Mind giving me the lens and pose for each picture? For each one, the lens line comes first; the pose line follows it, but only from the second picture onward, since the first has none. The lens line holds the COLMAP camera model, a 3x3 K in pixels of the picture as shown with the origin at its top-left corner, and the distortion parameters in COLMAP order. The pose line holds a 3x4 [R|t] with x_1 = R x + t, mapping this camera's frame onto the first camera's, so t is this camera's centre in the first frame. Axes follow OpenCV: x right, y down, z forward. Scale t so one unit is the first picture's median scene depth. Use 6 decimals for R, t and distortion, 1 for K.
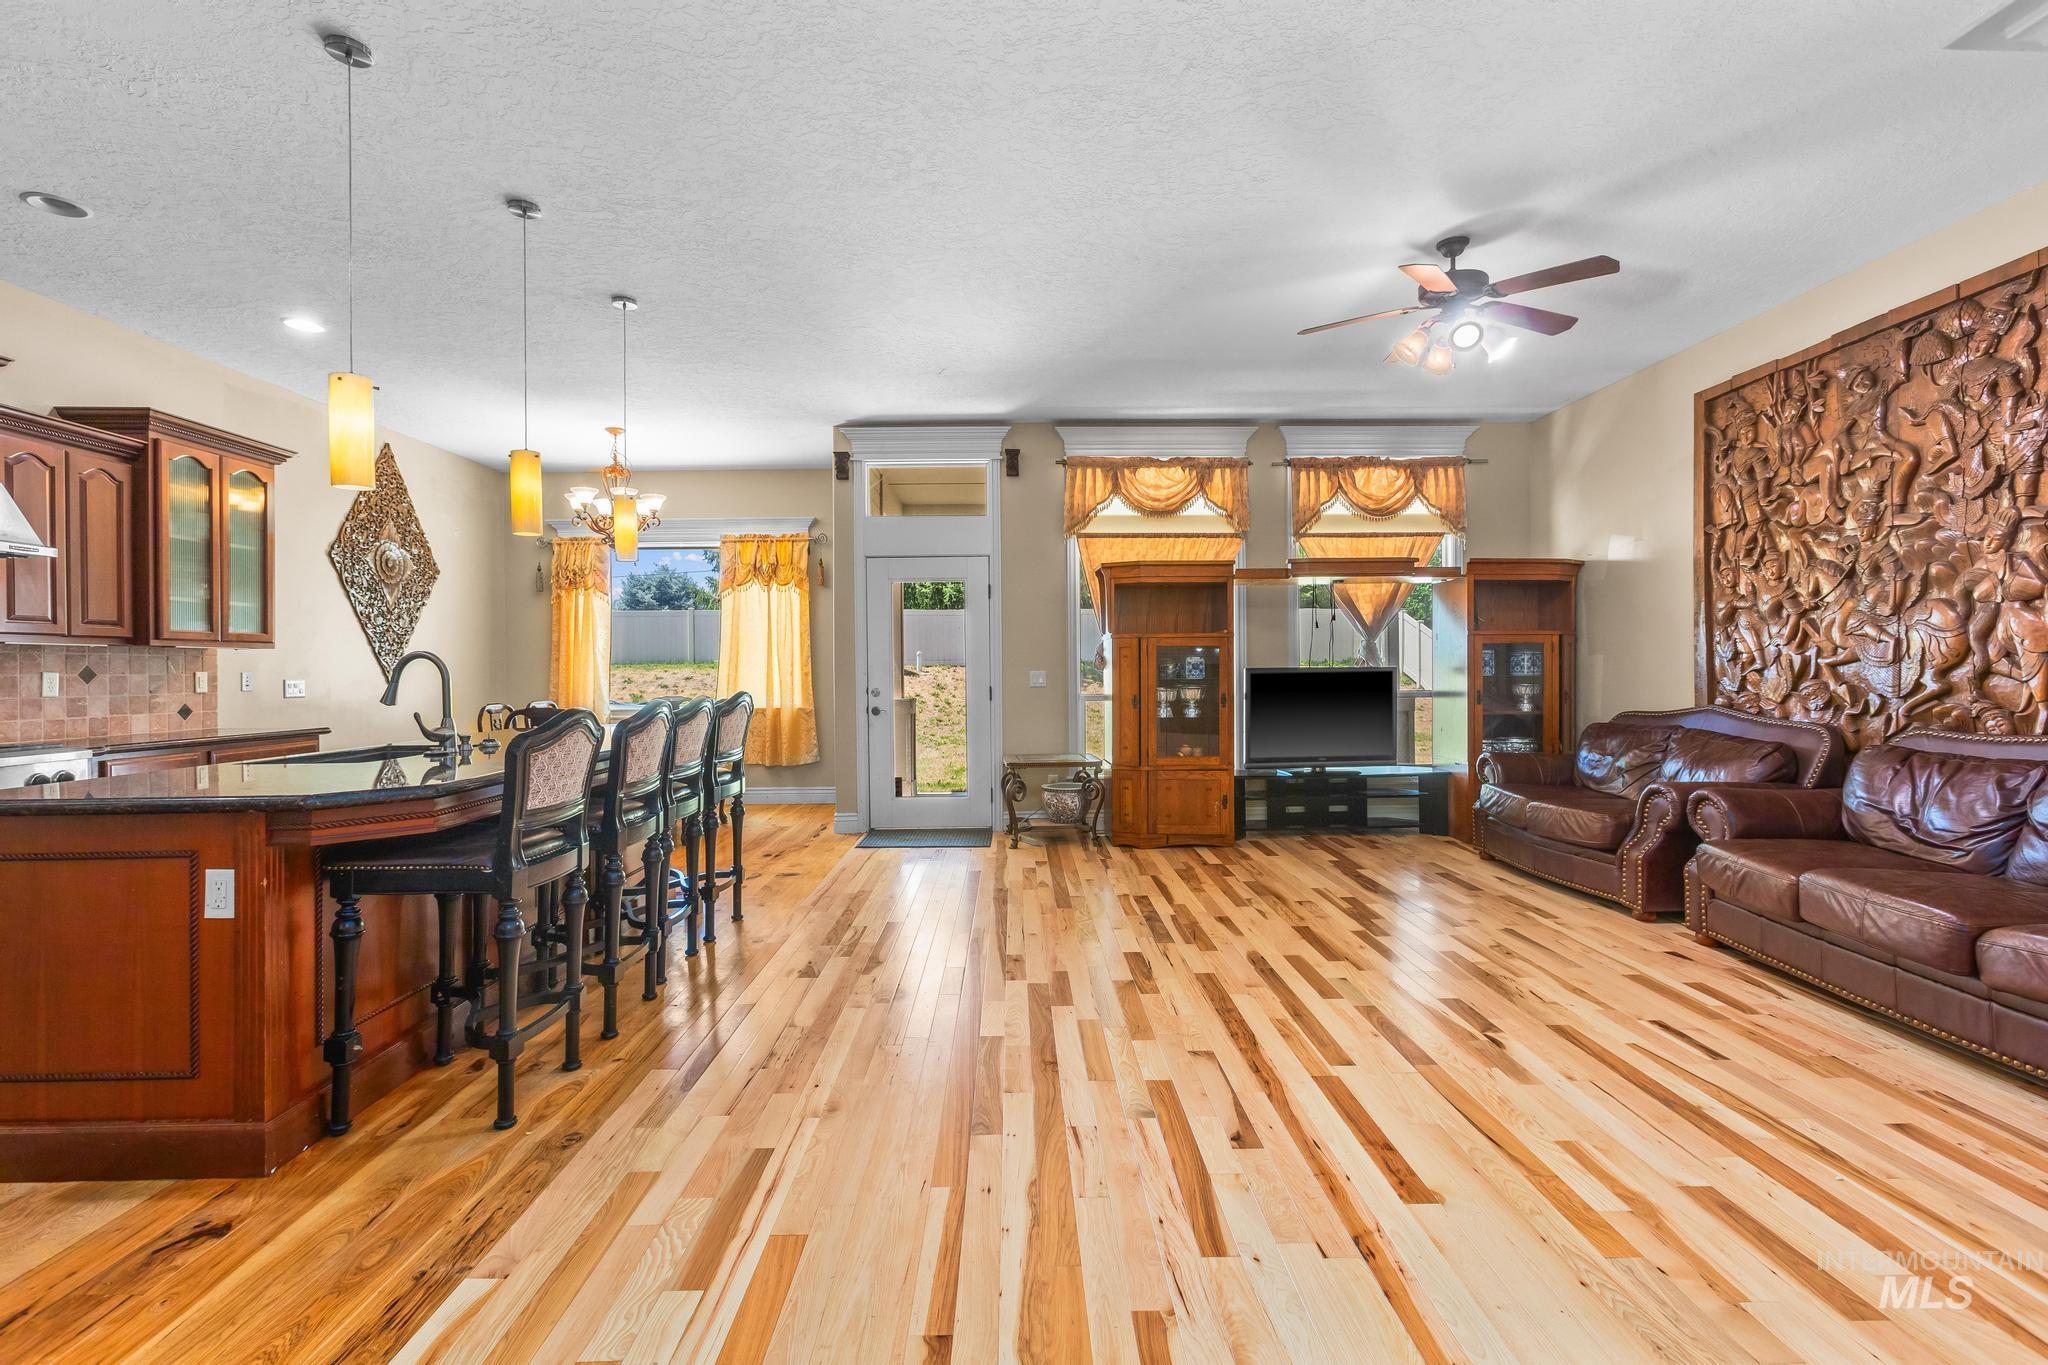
lens RADIAL K [[908.5, 0, 1031.3], [0, 908.5, 674.3], [0, 0, 1]] dist [-0.033161, 0.020973]
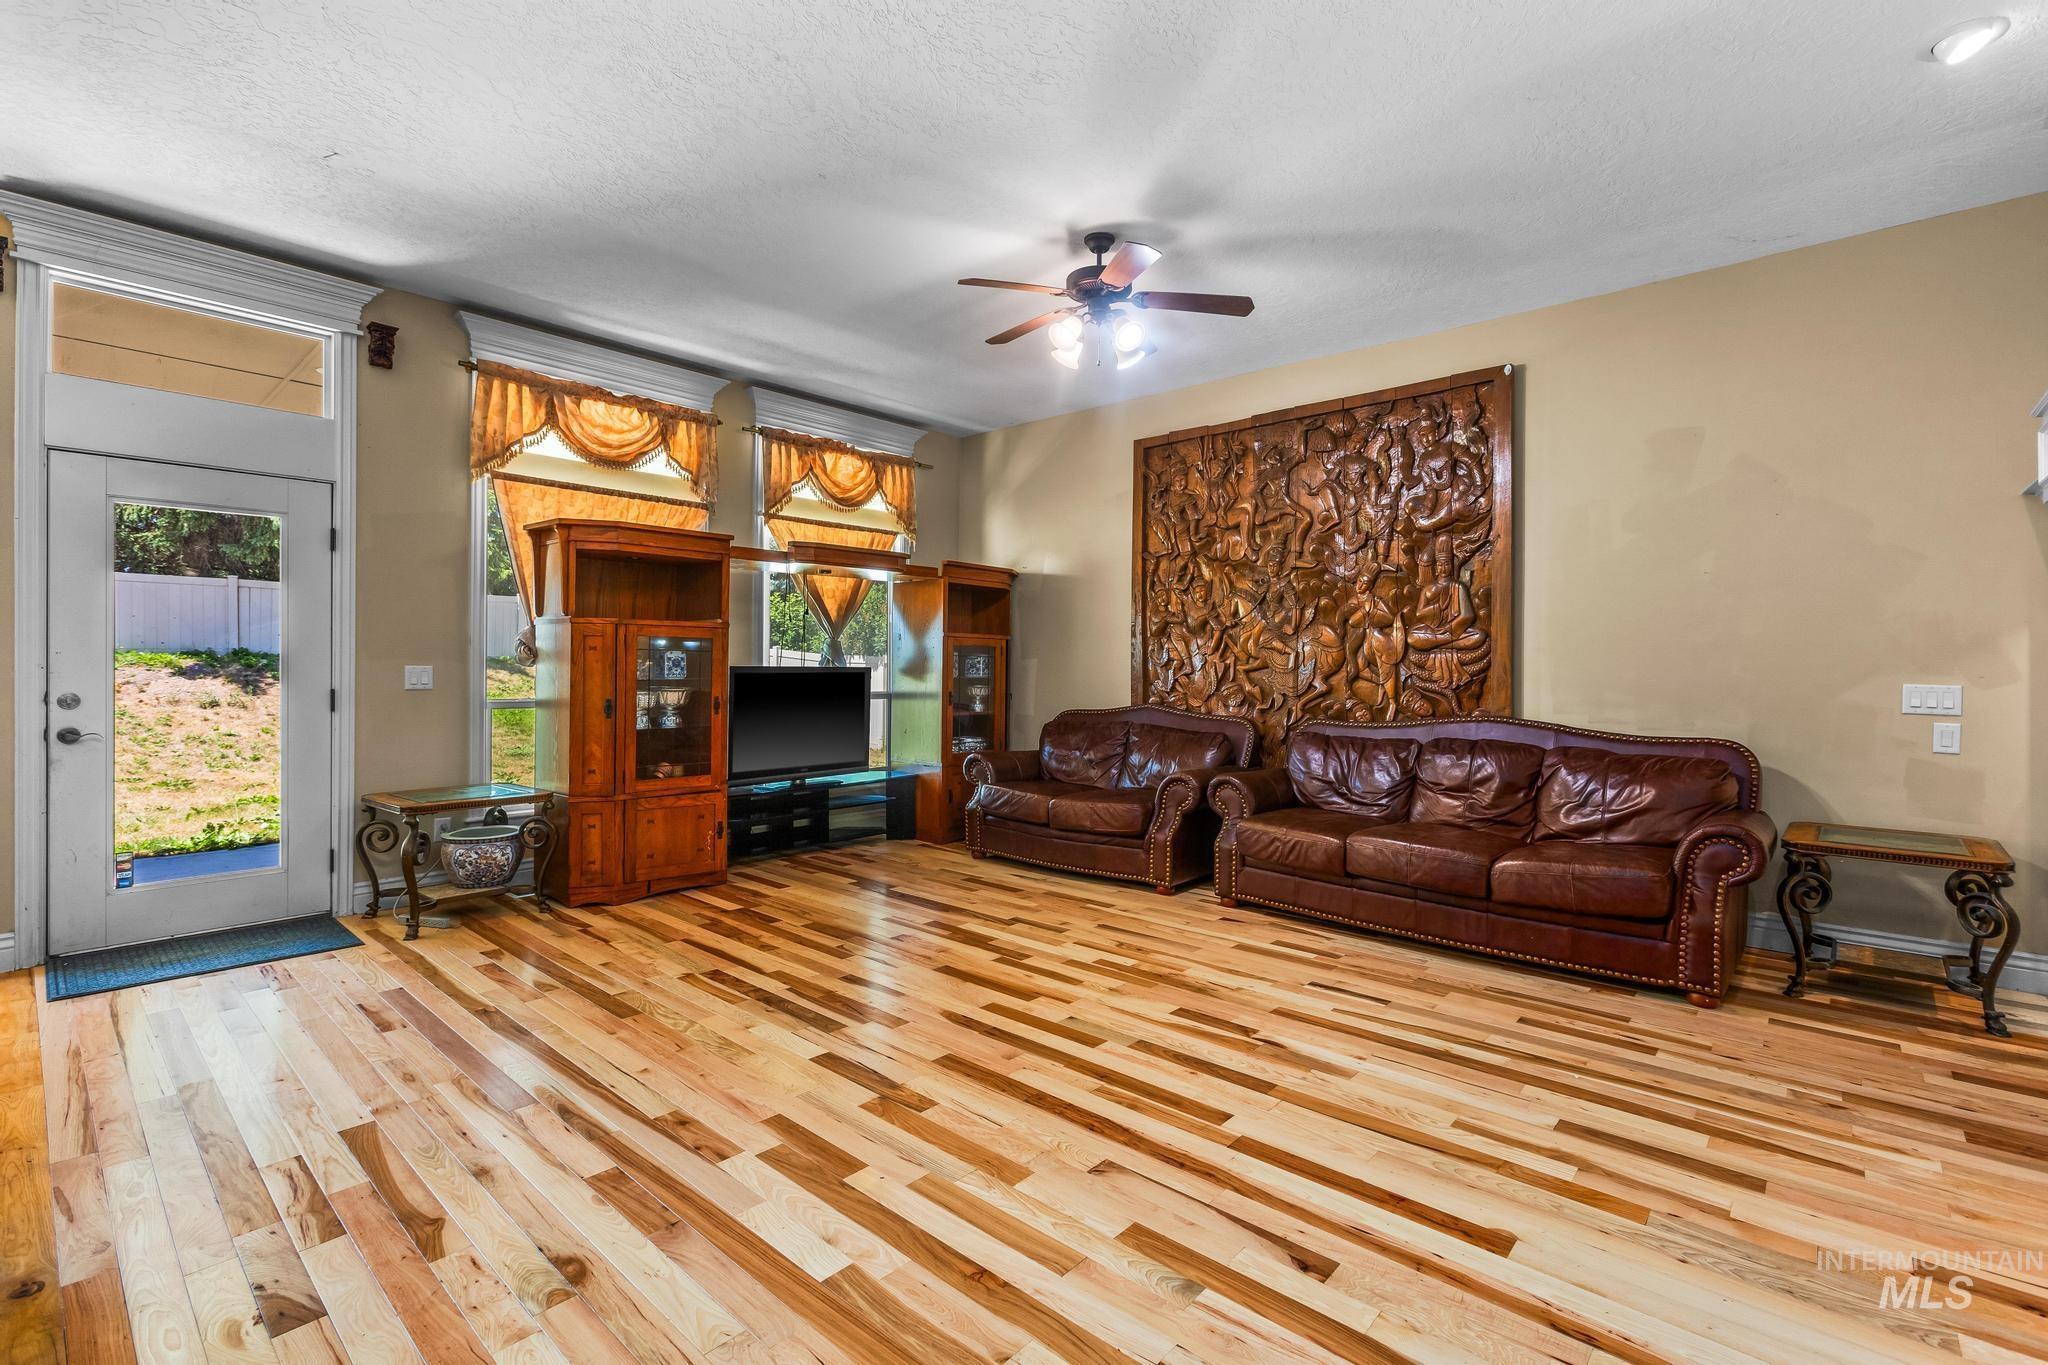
lens RADIAL K [[908.5, 0, 1031.3], [0, 908.5, 674.3], [0, 0, 1]] dist [-0.033161, 0.020973]
pose [[0.680392, 0.007814, 0.732807, -0.253748], [-0.008244, 0.999961, -0.003009, 0.000992], [-0.732802, -0.003994, 0.680430, 0.317361]]
